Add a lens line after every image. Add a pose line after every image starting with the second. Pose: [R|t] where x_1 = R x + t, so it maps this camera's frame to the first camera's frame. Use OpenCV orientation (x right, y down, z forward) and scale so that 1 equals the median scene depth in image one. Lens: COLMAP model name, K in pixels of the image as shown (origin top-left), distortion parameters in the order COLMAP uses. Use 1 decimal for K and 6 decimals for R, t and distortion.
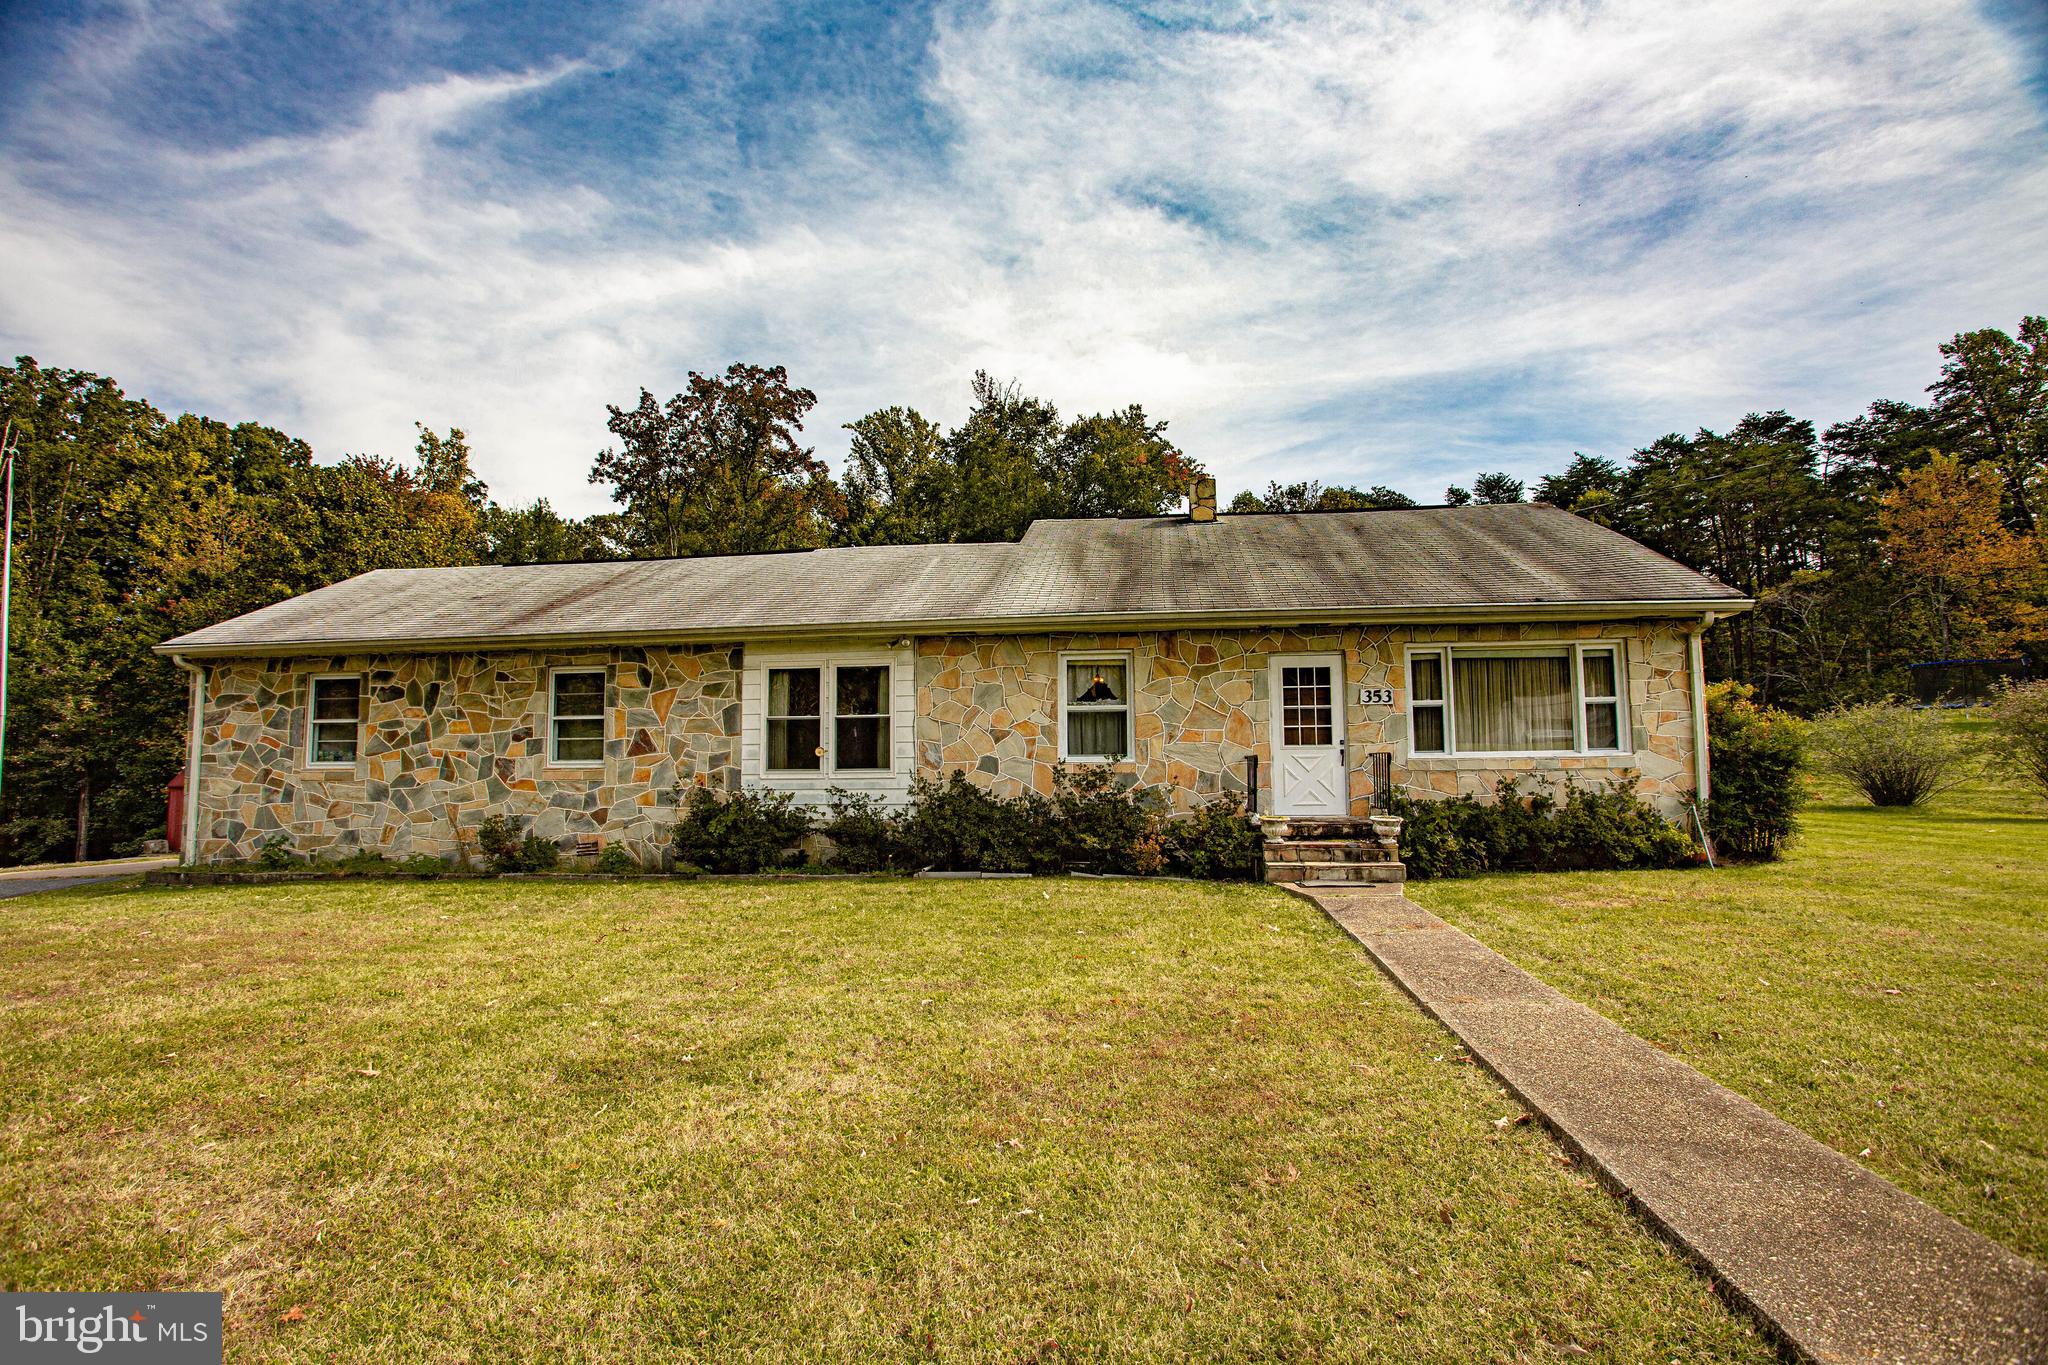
lens RADIAL K [[994.8, 0, 1021.8], [0, 994.8, 687.0], [0, 0, 1]] dist [-0.074182, 0.033315]
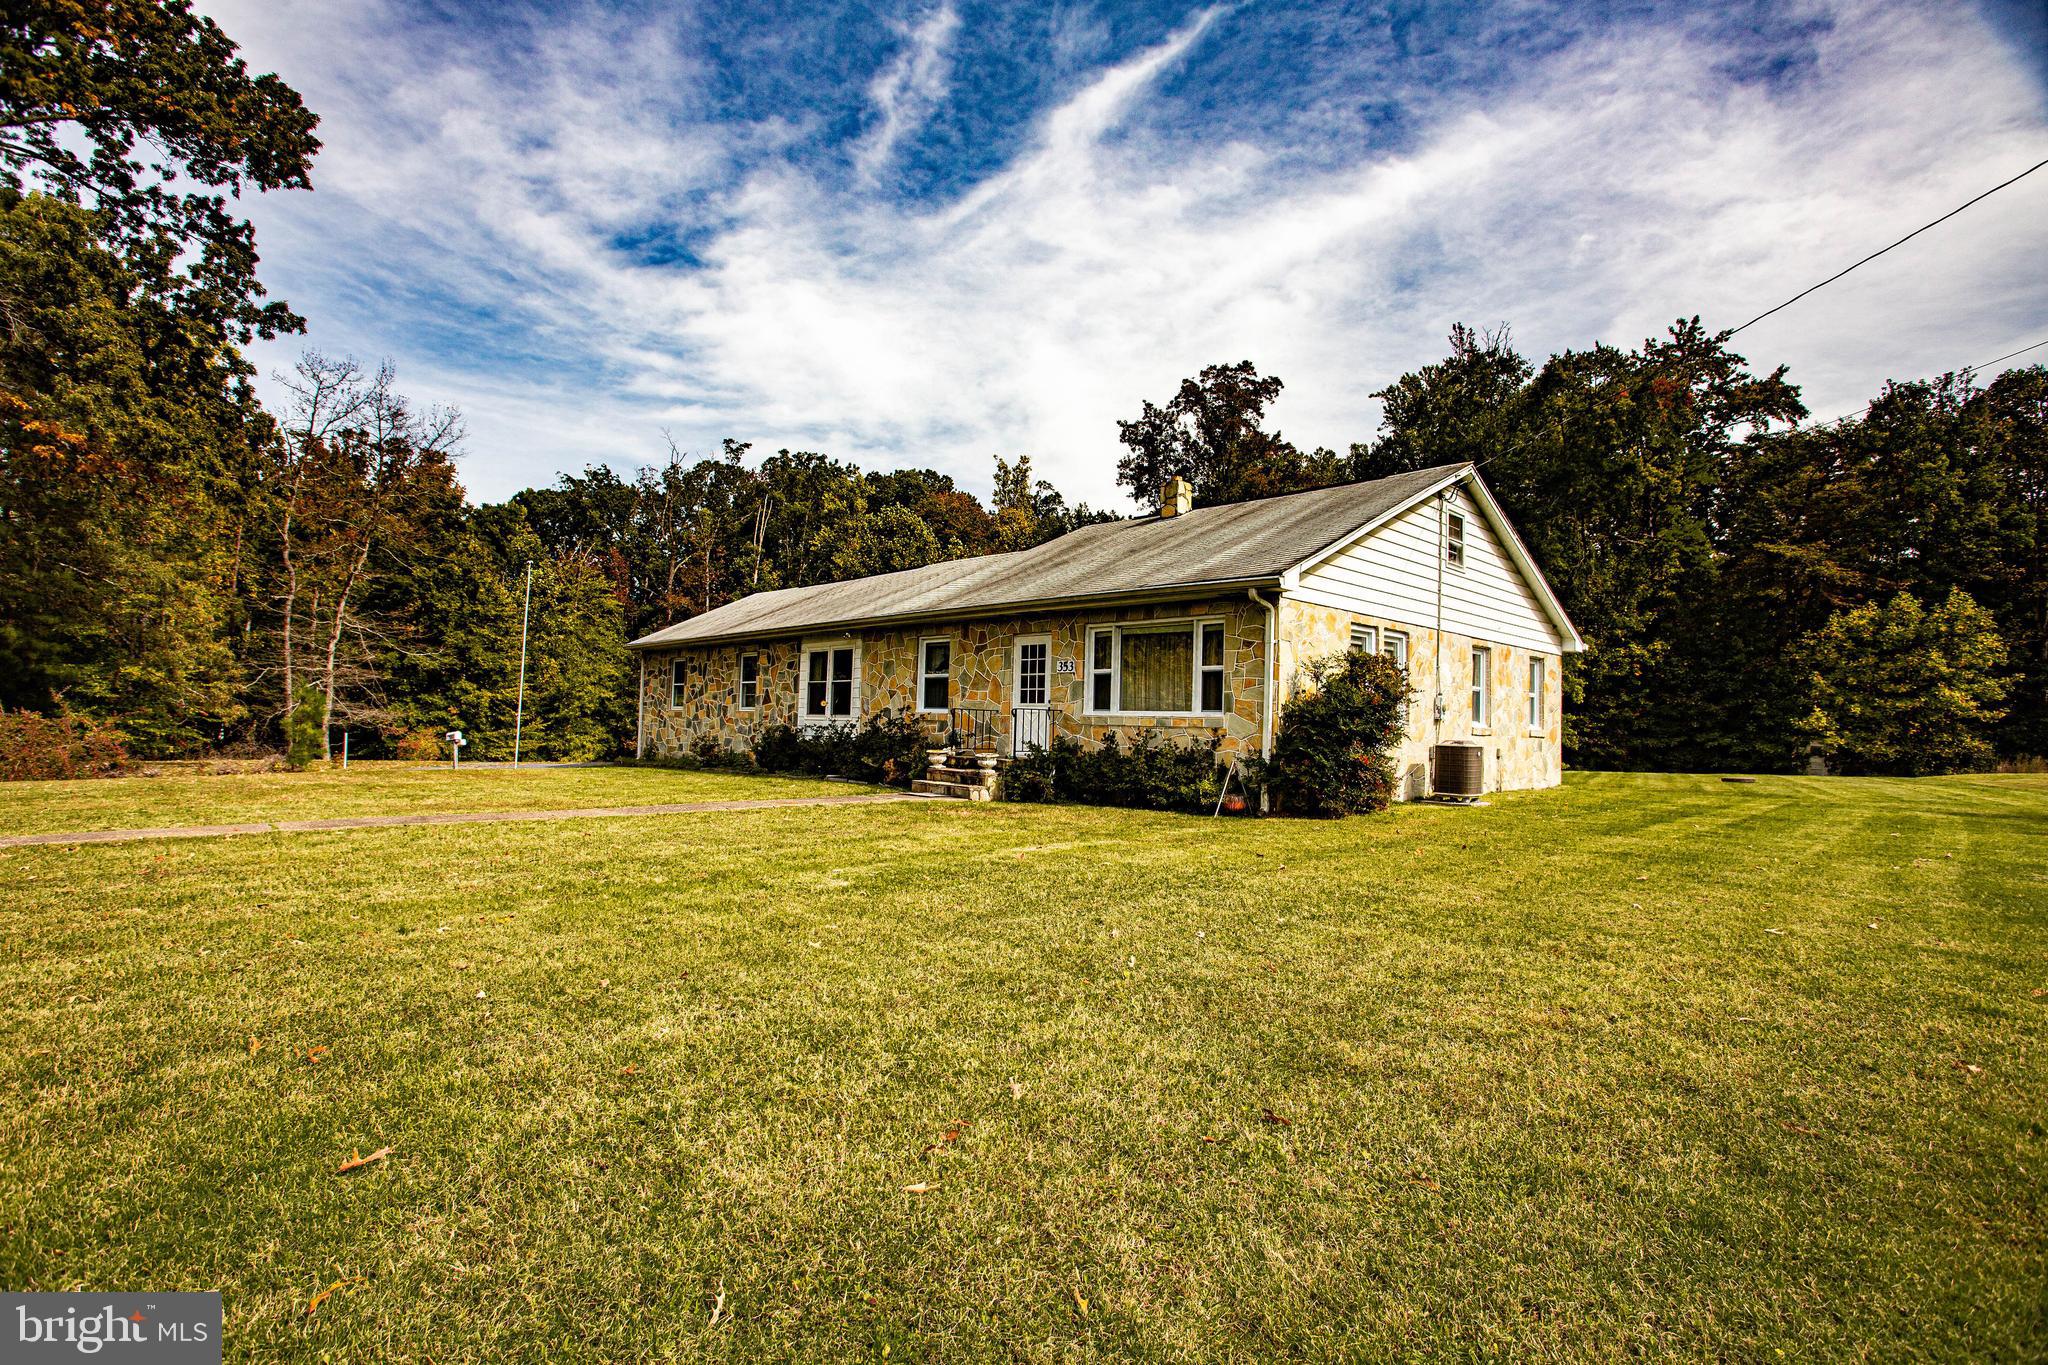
lens RADIAL K [[994.8, 0, 1021.8], [0, 994.8, 687.0], [0, 0, 1]] dist [-0.074182, 0.033315]
pose [[0.777249, 0.005099, -0.629173, 1.011302], [0.015273, 0.999520, 0.026969, 0.000125], [0.629008, -0.030571, 0.776798, -0.045975]]
